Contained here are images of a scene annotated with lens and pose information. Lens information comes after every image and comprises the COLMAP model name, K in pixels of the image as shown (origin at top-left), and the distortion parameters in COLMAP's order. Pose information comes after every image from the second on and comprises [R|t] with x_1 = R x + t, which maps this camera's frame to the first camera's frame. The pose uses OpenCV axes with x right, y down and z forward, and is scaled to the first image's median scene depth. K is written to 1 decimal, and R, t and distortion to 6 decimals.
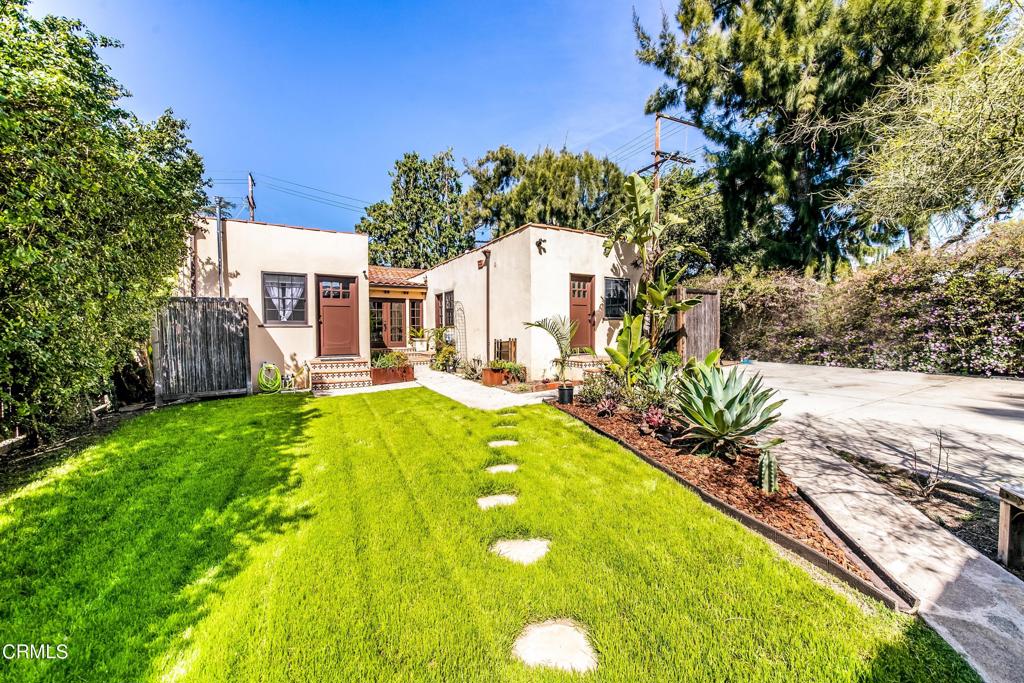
lens RADIAL K [[394.9, 0, 521.2], [0, 394.9, 336.9], [0, 0, 1]] dist [-0.009866, -0.000271]
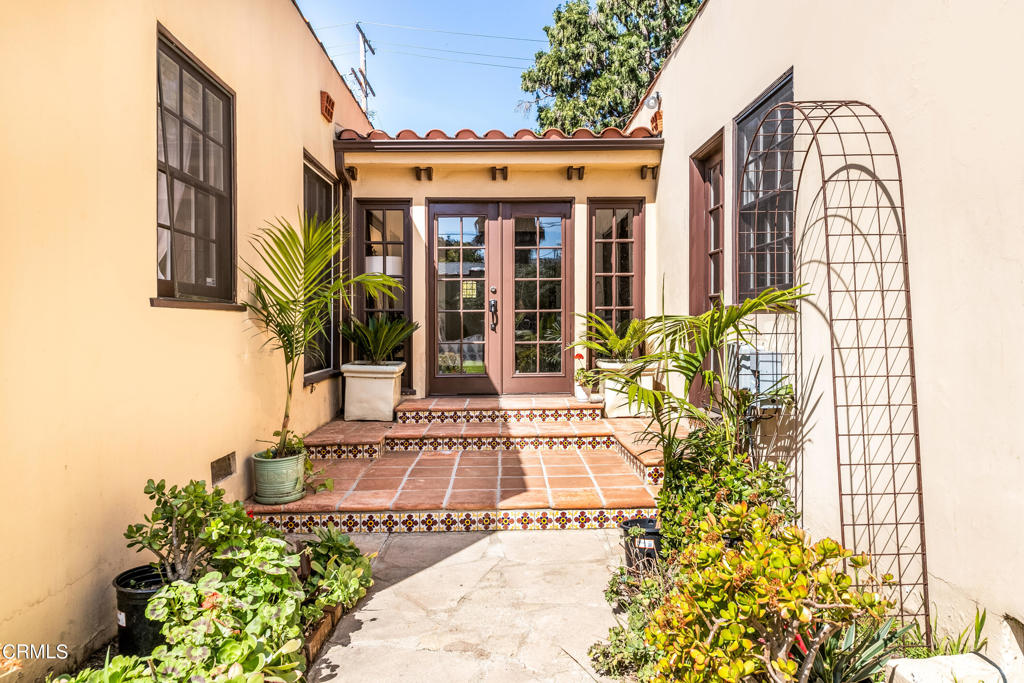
lens RADIAL K [[666.9, 0, 515.5], [0, 666.9, 340.4], [0, 0, 1]] dist [0.007346, 0.000880]
pose [[0.864706, 0.008806, -0.502201, -0.180726], [-0.008129, 0.999961, 0.003538, -0.015219], [0.502212, 0.001023, 0.864744, 0.977699]]
